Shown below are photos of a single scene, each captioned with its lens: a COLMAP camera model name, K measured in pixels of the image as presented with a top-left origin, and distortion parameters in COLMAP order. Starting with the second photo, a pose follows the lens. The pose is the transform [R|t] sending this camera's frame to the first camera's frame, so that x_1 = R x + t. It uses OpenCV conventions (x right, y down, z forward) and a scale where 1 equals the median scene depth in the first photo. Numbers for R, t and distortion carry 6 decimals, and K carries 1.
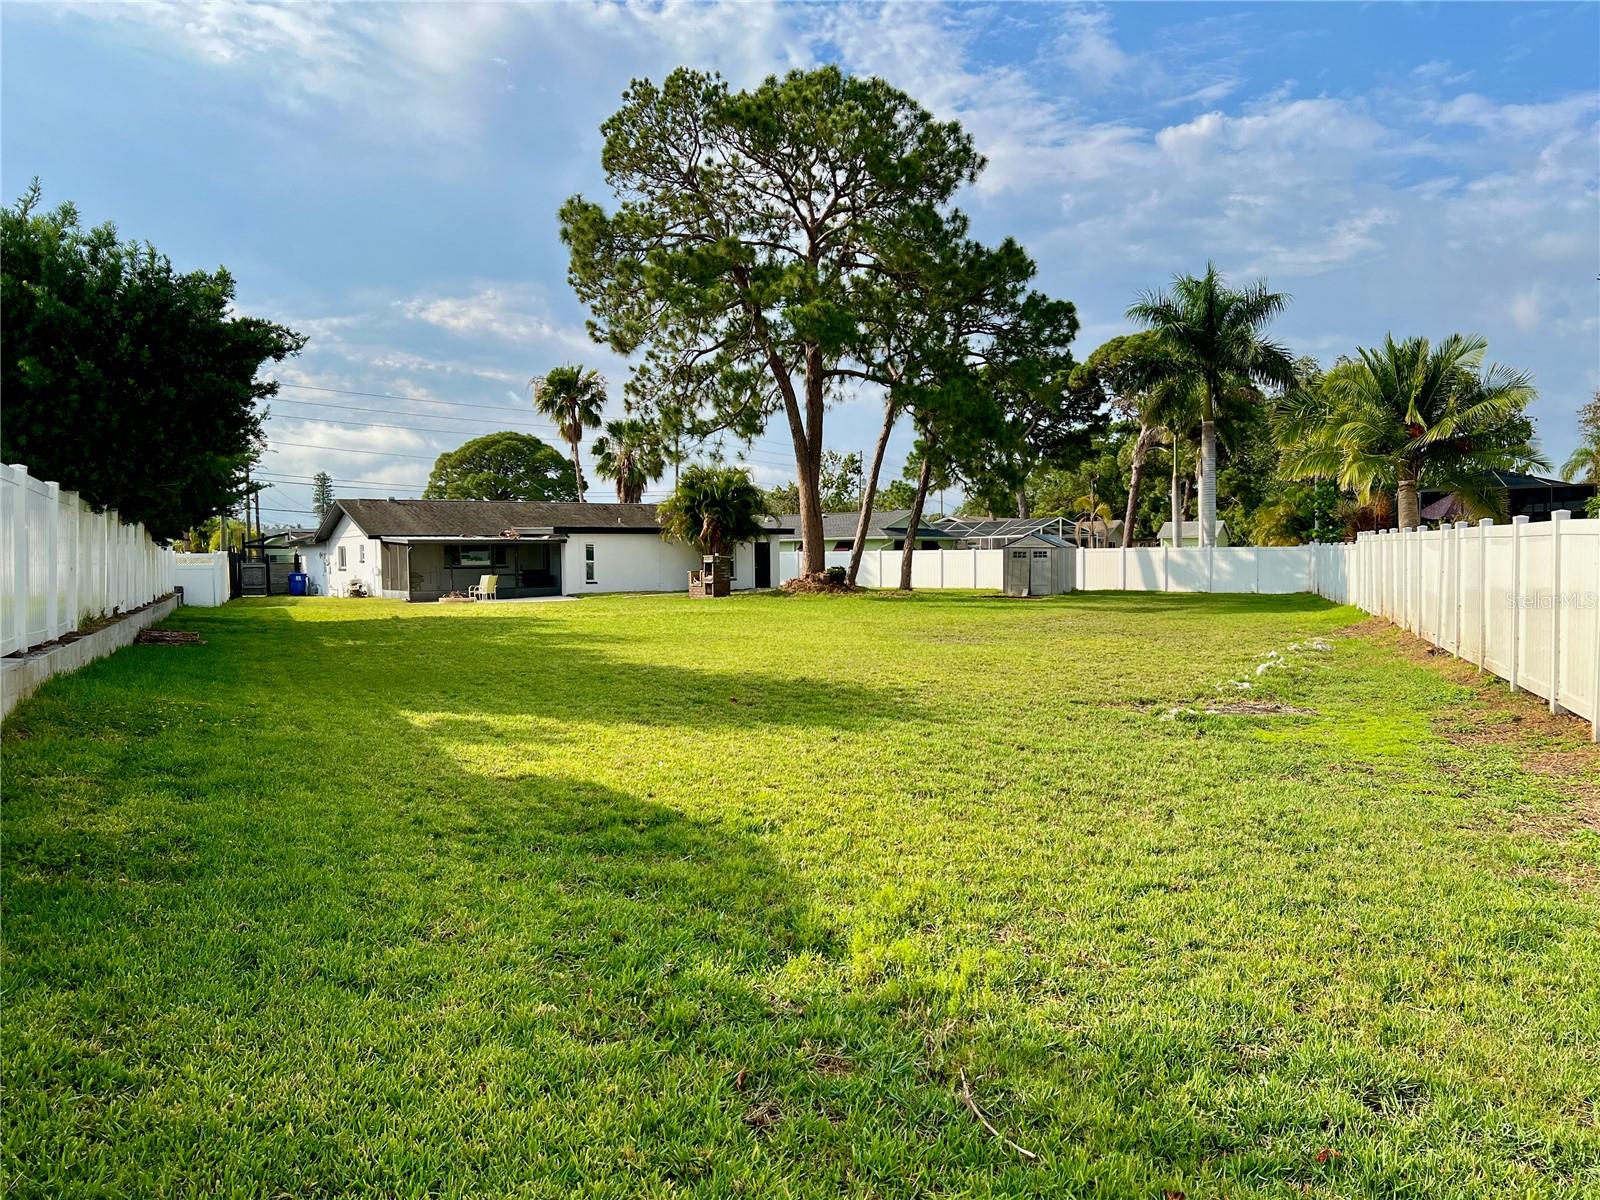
lens RADIAL K [[1196.3, 0, 802.0], [0, 1196.3, 589.2], [0, 0, 1]] dist [0.059059, -0.066639]
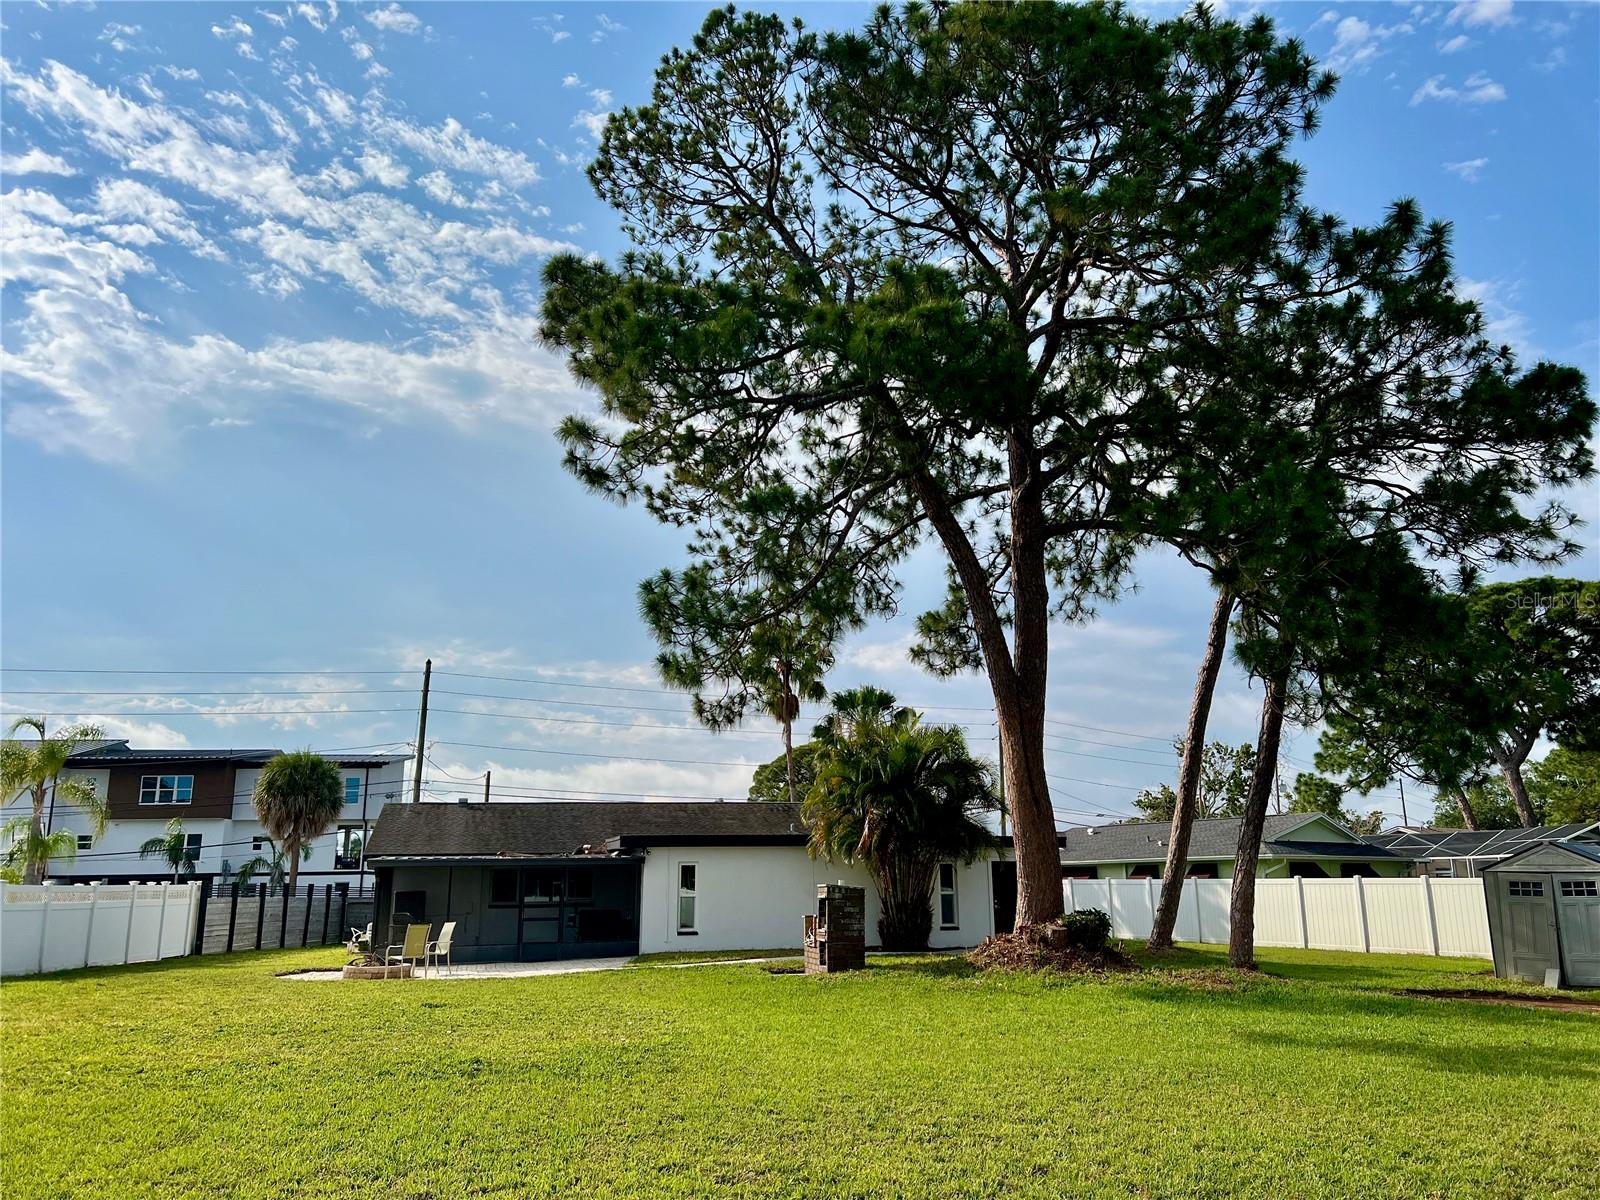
lens RADIAL K [[1196.3, 0, 792.0], [0, 1196.3, 607.3], [0, 0, 1]] dist [0.059059, -0.066639]
pose [[0.936786, -0.073089, -0.342185, 0.080255], [-0.014846, 0.968758, -0.247563, -0.013483], [0.349588, 0.236993, 0.906434, 0.424442]]
